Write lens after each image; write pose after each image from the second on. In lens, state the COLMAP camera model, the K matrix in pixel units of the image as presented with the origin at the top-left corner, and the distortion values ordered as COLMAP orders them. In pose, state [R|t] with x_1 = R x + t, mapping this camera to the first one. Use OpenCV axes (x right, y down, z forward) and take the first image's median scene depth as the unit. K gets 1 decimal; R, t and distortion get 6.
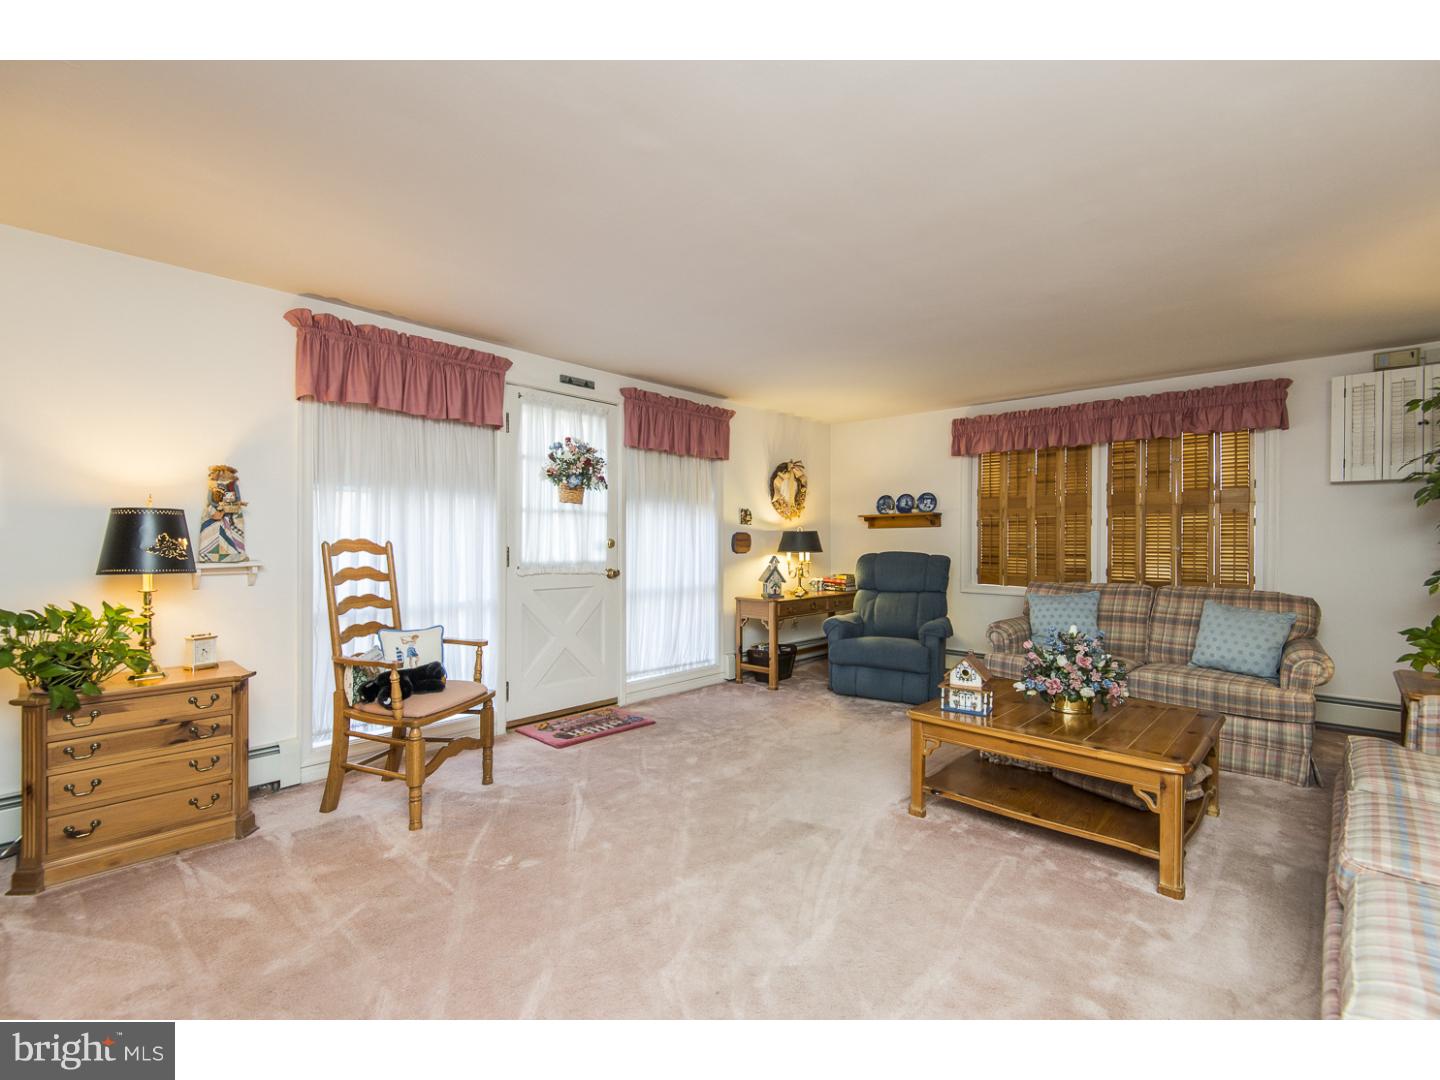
lens RADIAL K [[651.1, 0, 719.5], [0, 651.1, 540.6], [0, 0, 1]] dist [0.025459, -0.011805]
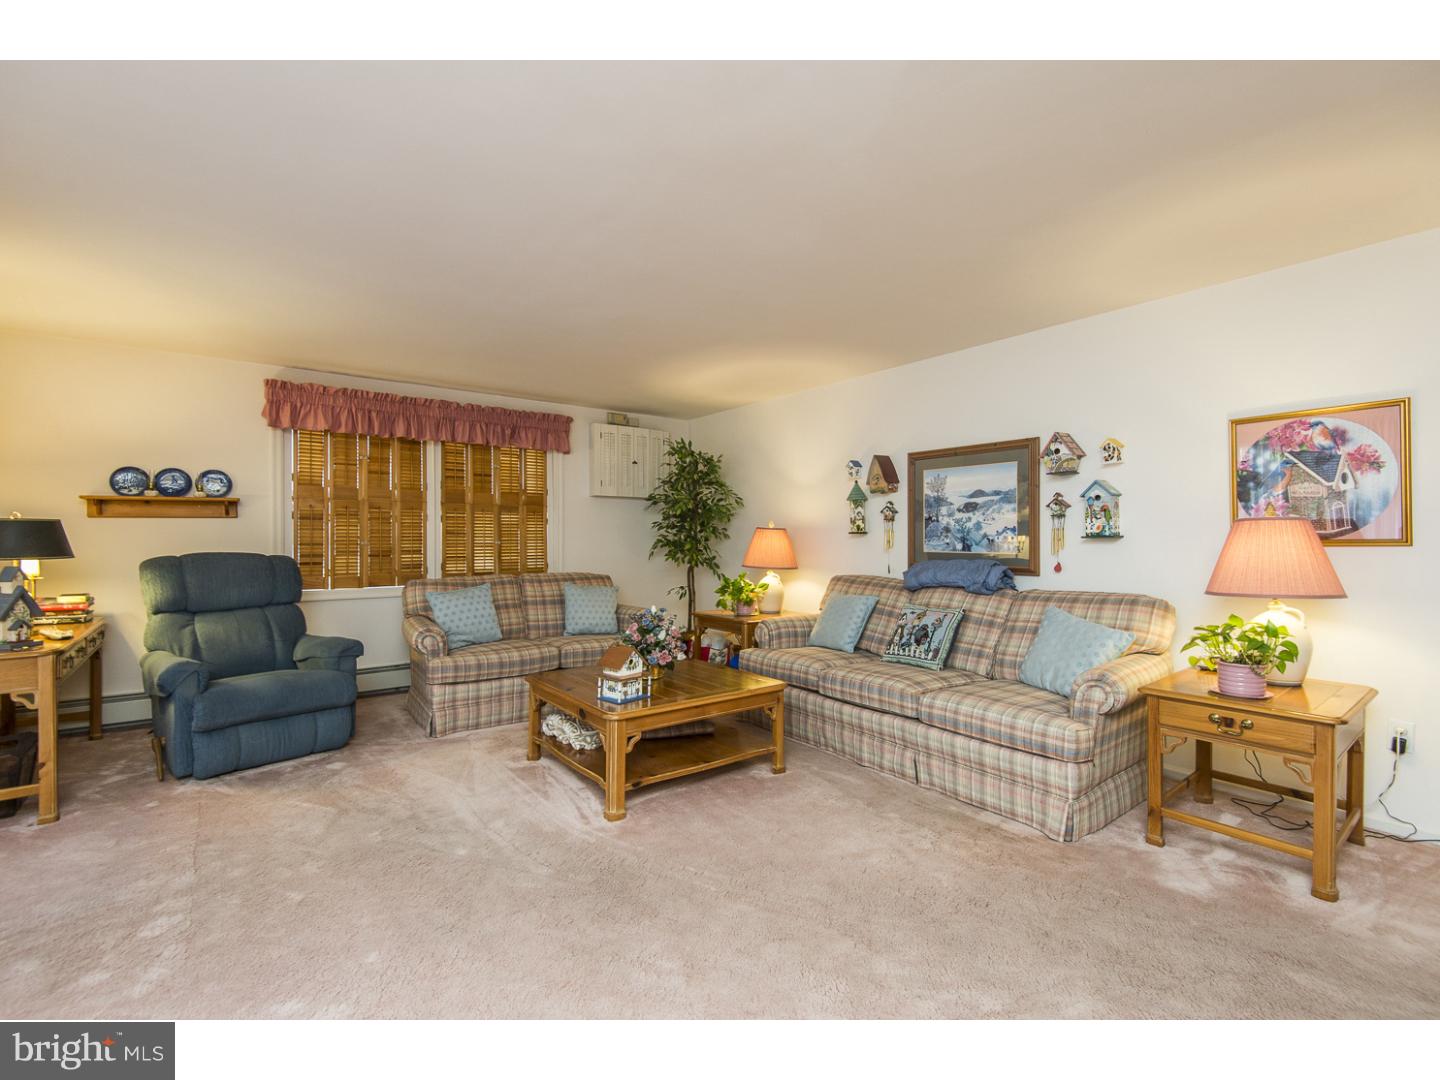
lens RADIAL K [[651.1, 0, 719.7], [0, 651.1, 540.1], [0, 0, 1]] dist [0.025459, -0.011805]
pose [[0.177767, -0.008574, 0.984035, -0.360600], [0.002438, 0.999963, 0.008272, -0.001030], [-0.984070, 0.000929, 0.177781, 0.391950]]
